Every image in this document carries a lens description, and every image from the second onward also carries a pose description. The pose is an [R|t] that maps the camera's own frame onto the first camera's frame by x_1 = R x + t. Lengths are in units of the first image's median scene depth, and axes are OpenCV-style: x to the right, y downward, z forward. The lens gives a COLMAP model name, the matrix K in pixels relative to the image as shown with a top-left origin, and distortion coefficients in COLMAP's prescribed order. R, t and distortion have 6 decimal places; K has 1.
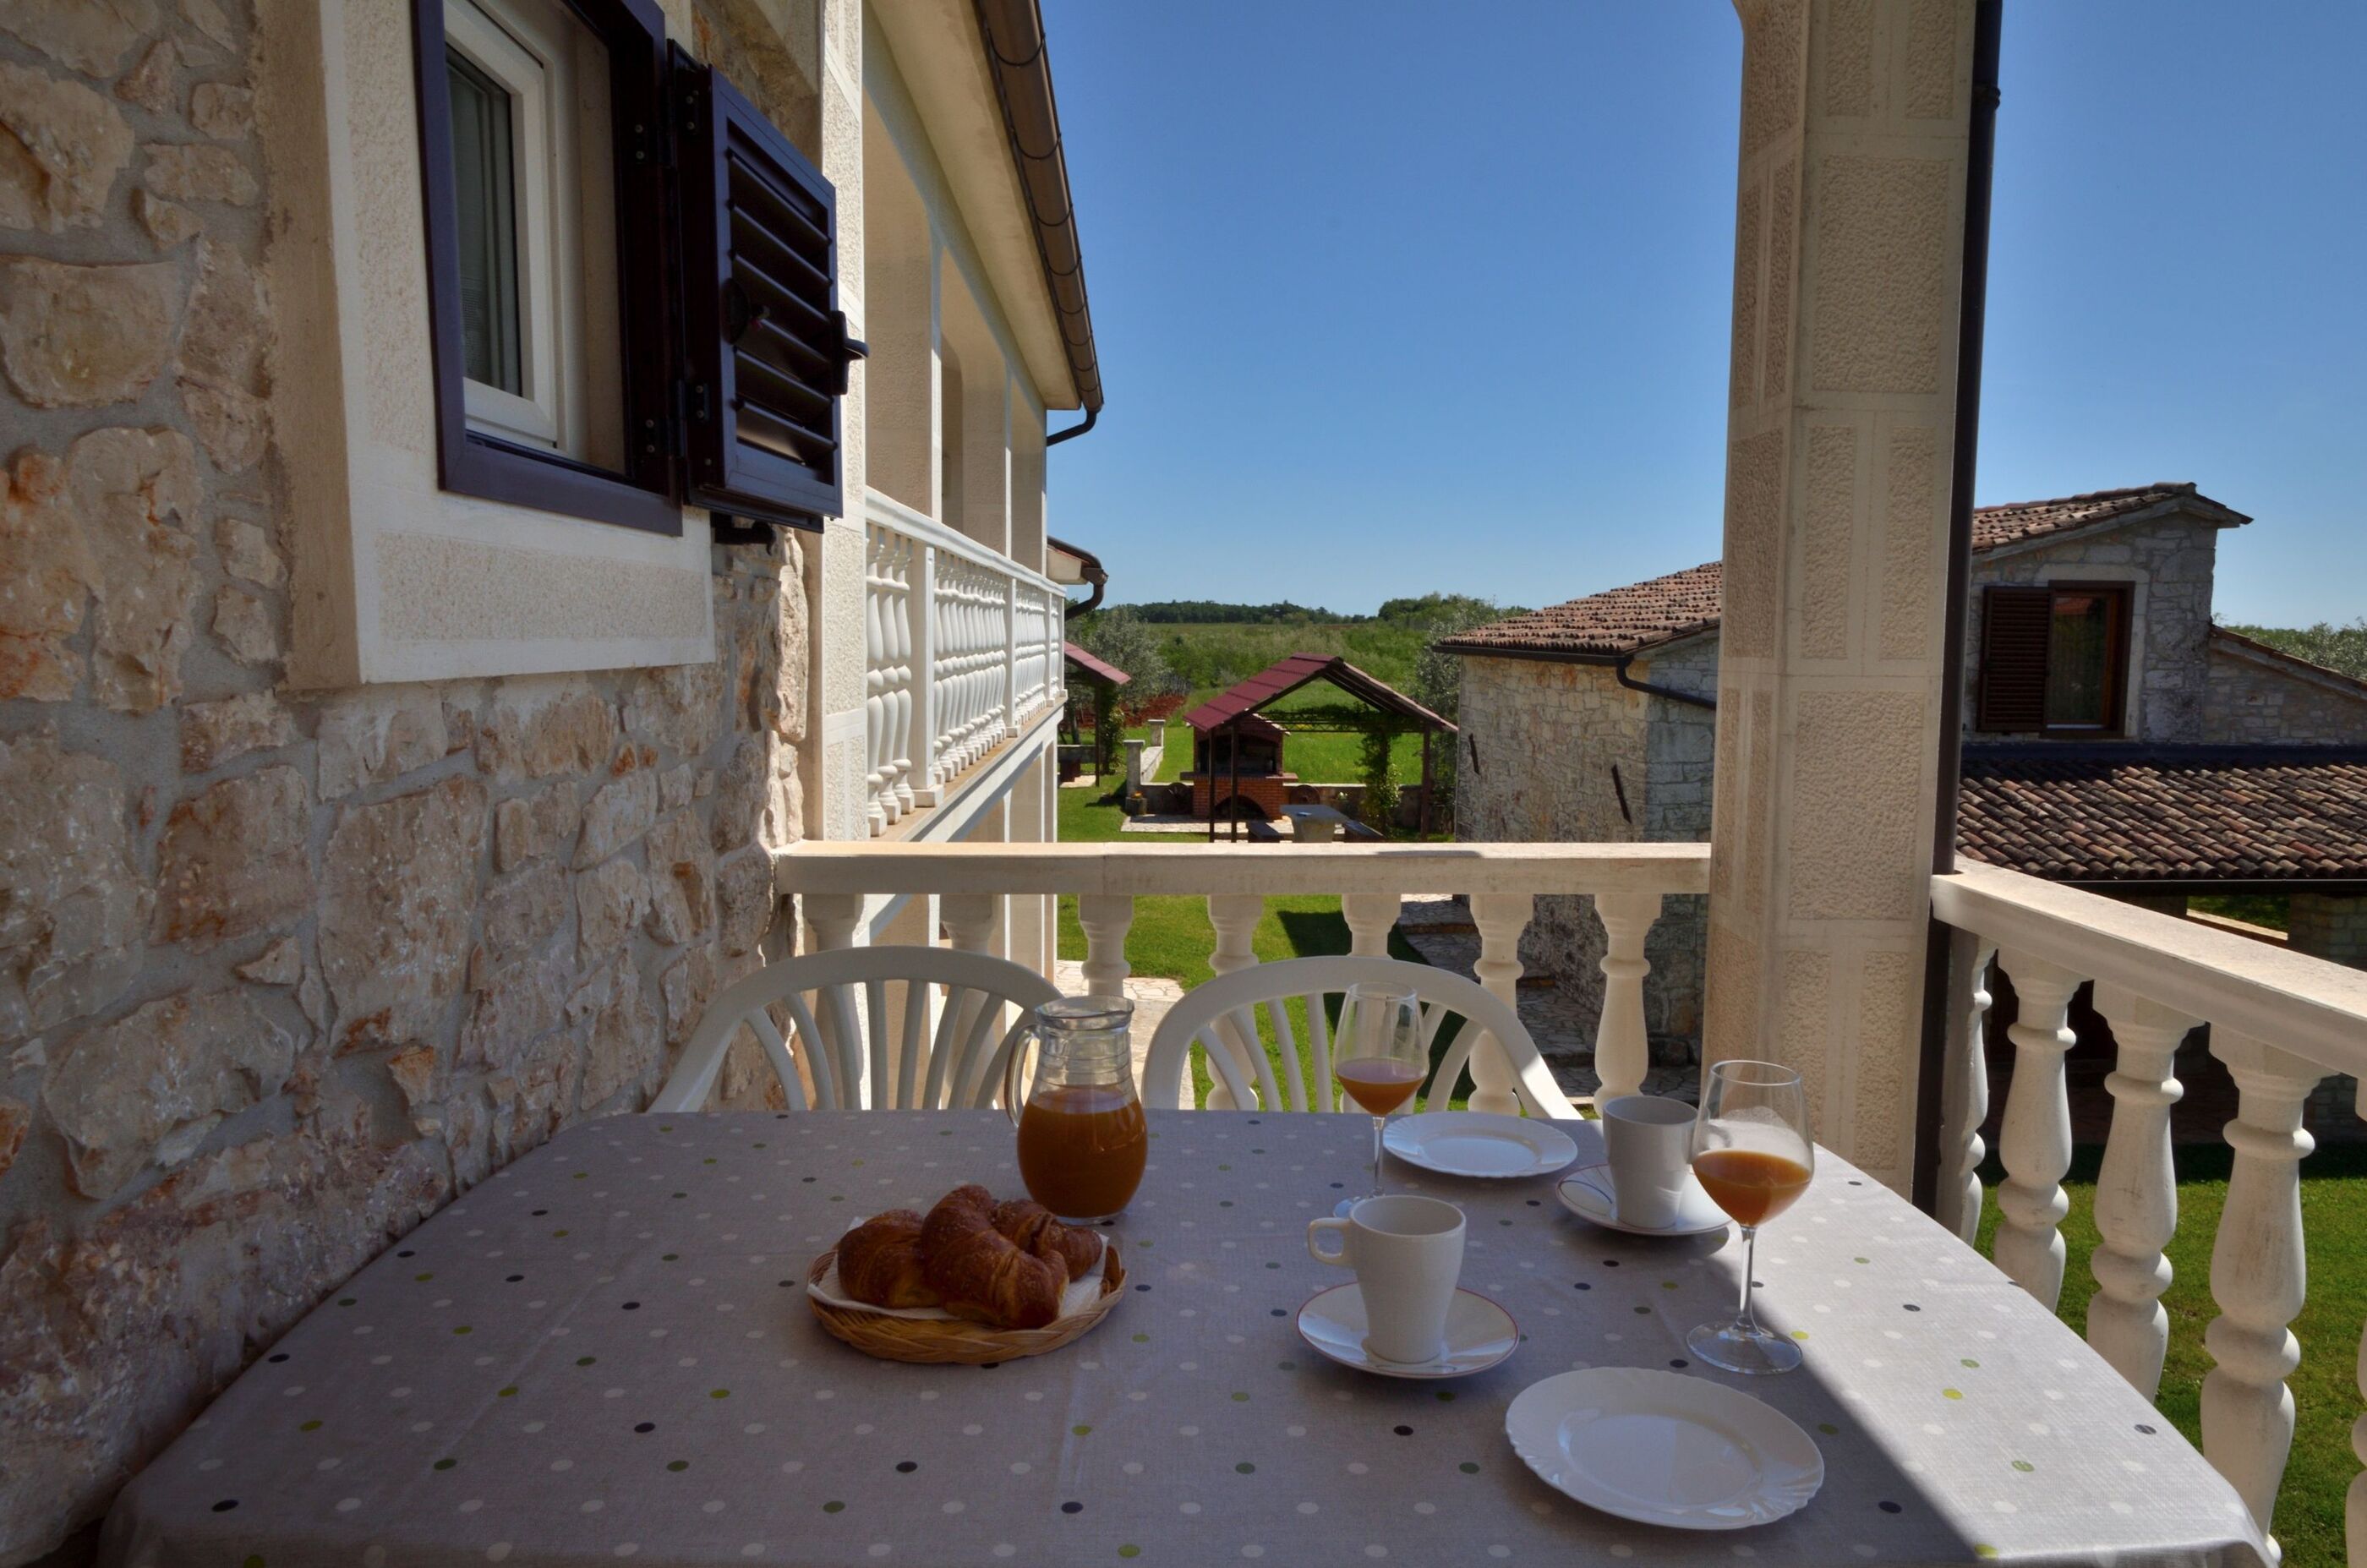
lens RADIAL K [[1546.7, 0, 1209.8], [0, 1546.7, 780.3], [0, 0, 1]] dist [-0.011018, 0.018929]
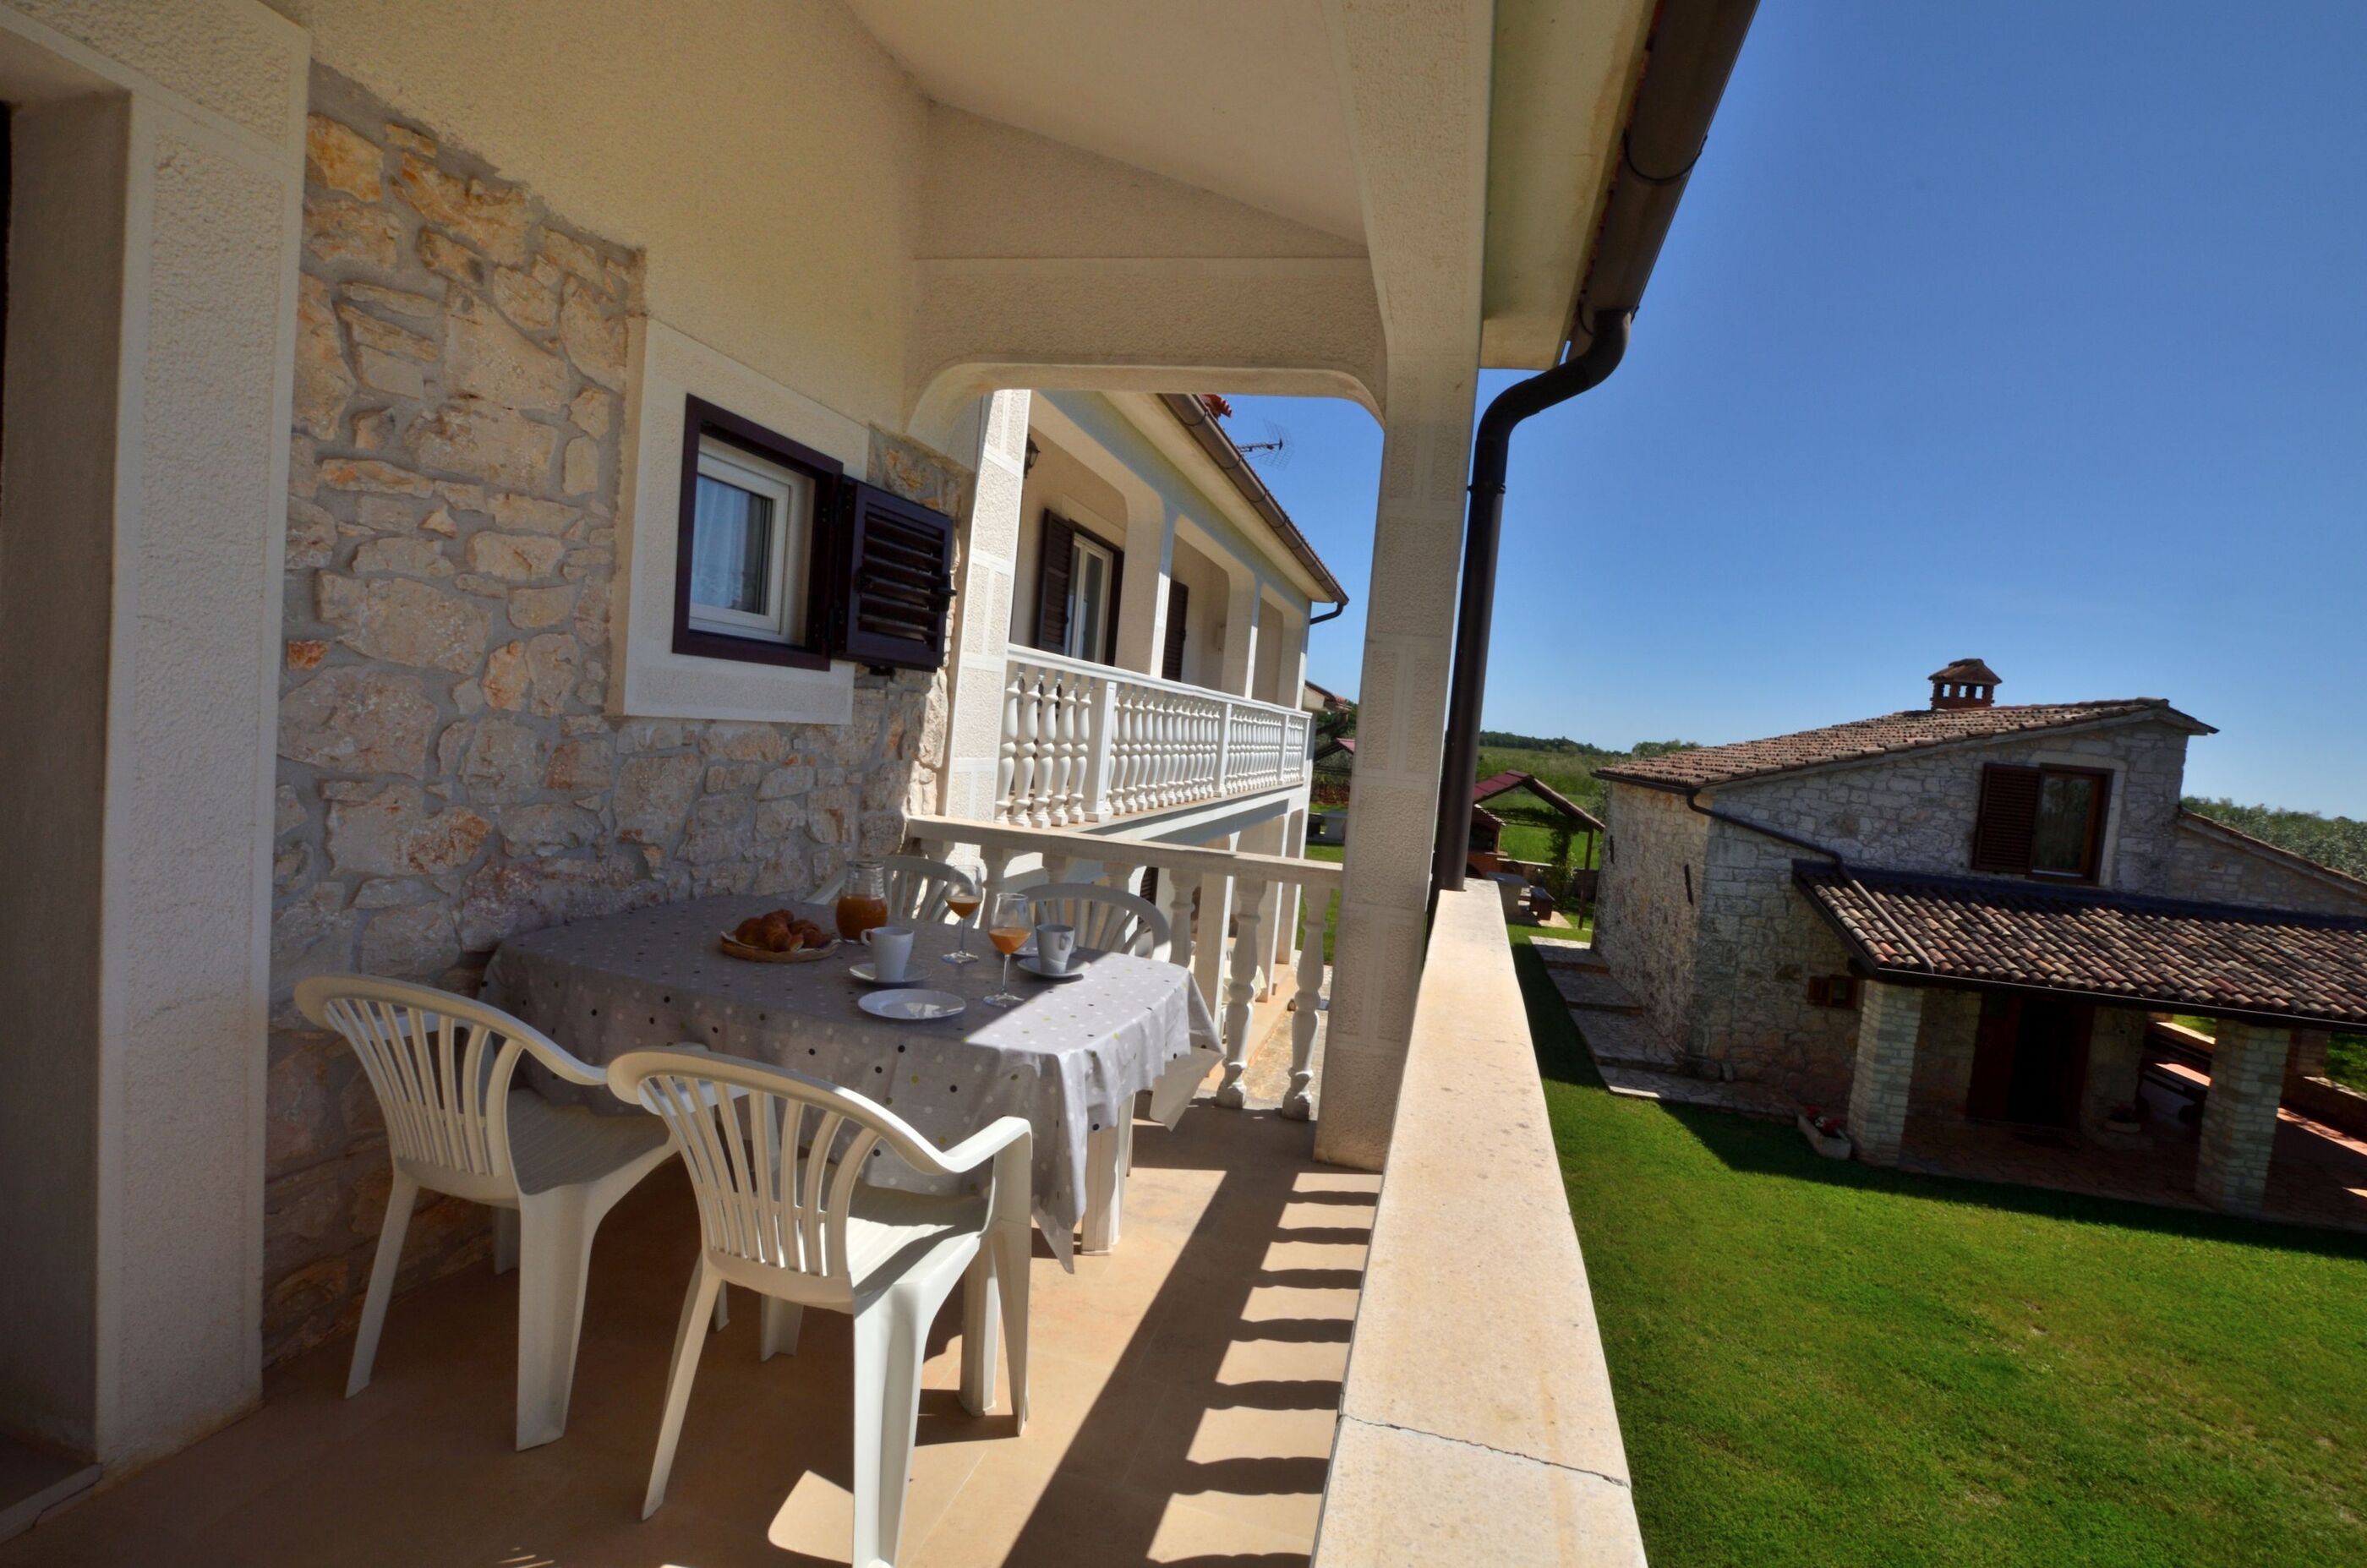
lens RADIAL K [[1050.9, 0, 1210.0], [0, 1050.9, 785.6], [0, 0, 1]] dist [-0.037306, 0.010397]
pose [[0.957893, 0.092552, -0.271799, 0.106277], [-0.107036, 0.993493, -0.038923, 0.003015], [0.266428, 0.066376, 0.961567, -0.062157]]
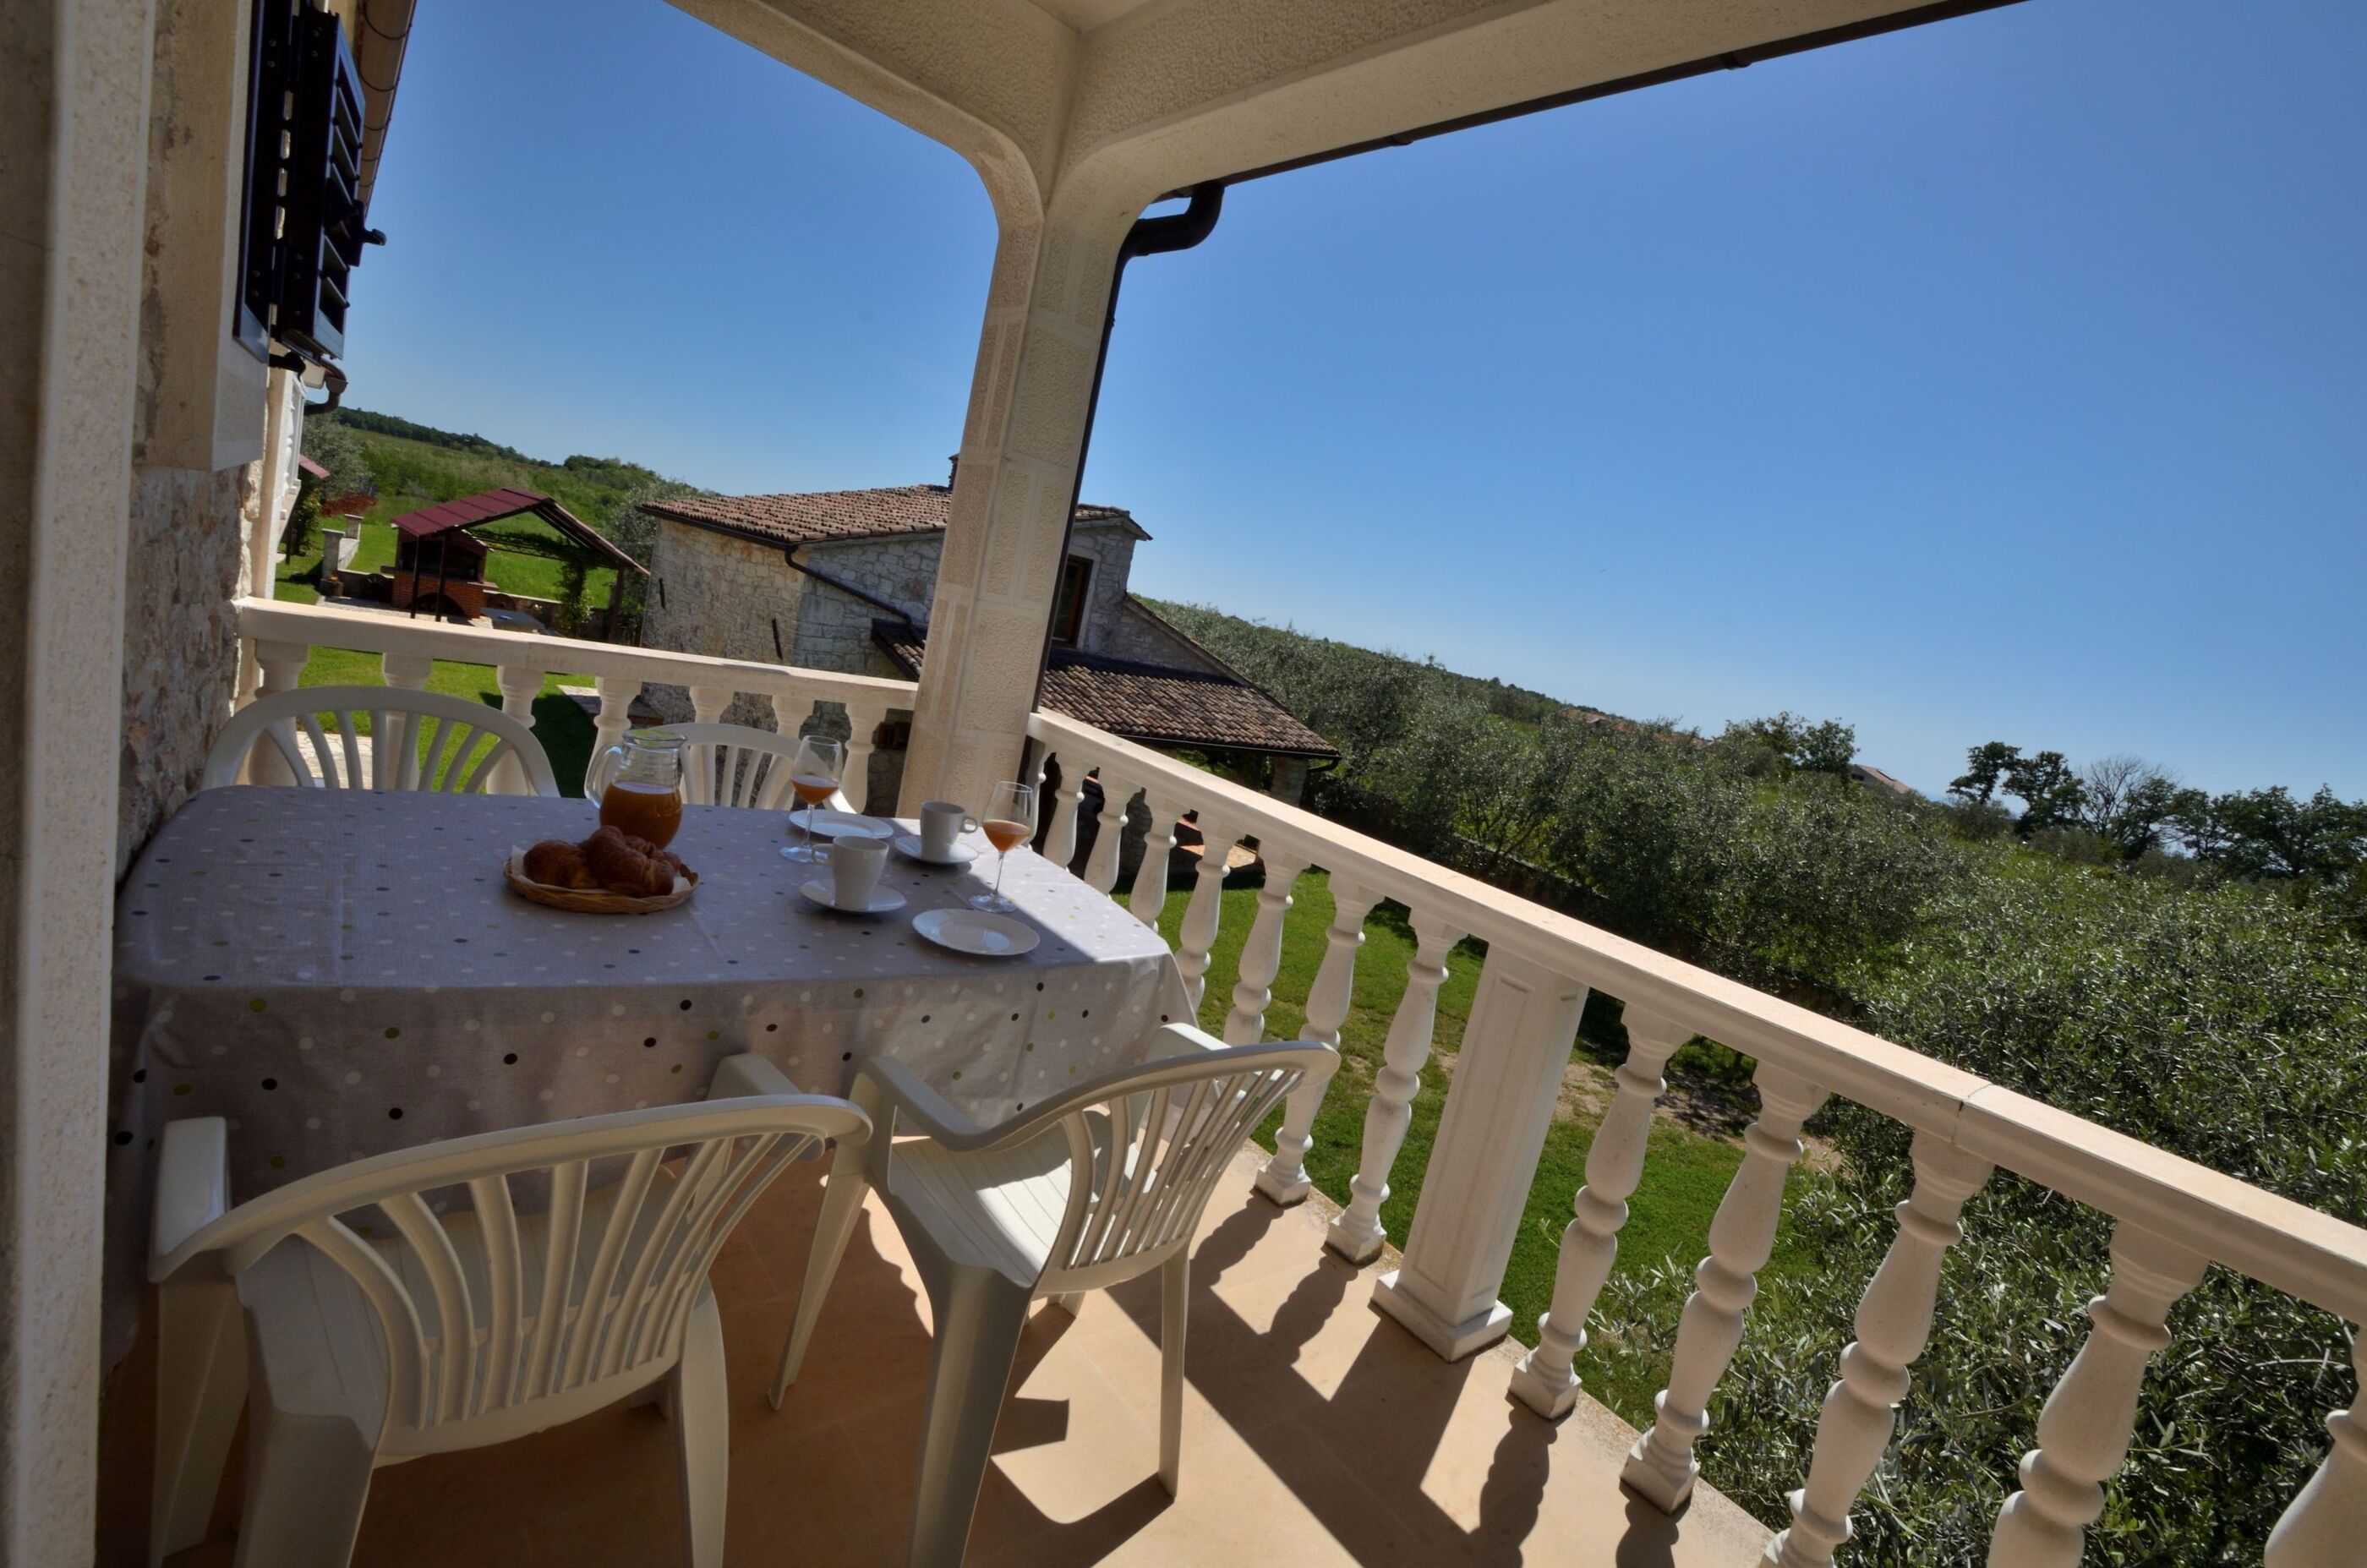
lens RADIAL K [[1050.9, 0, 1210.0], [0, 1050.9, 785.6], [0, 0, 1]] dist [-0.037306, 0.010397]
pose [[0.771644, 0.058700, 0.633340, -0.038319], [-0.145672, 0.985576, 0.086138, 0.000911], [-0.619148, -0.158728, 0.769065, -0.035845]]
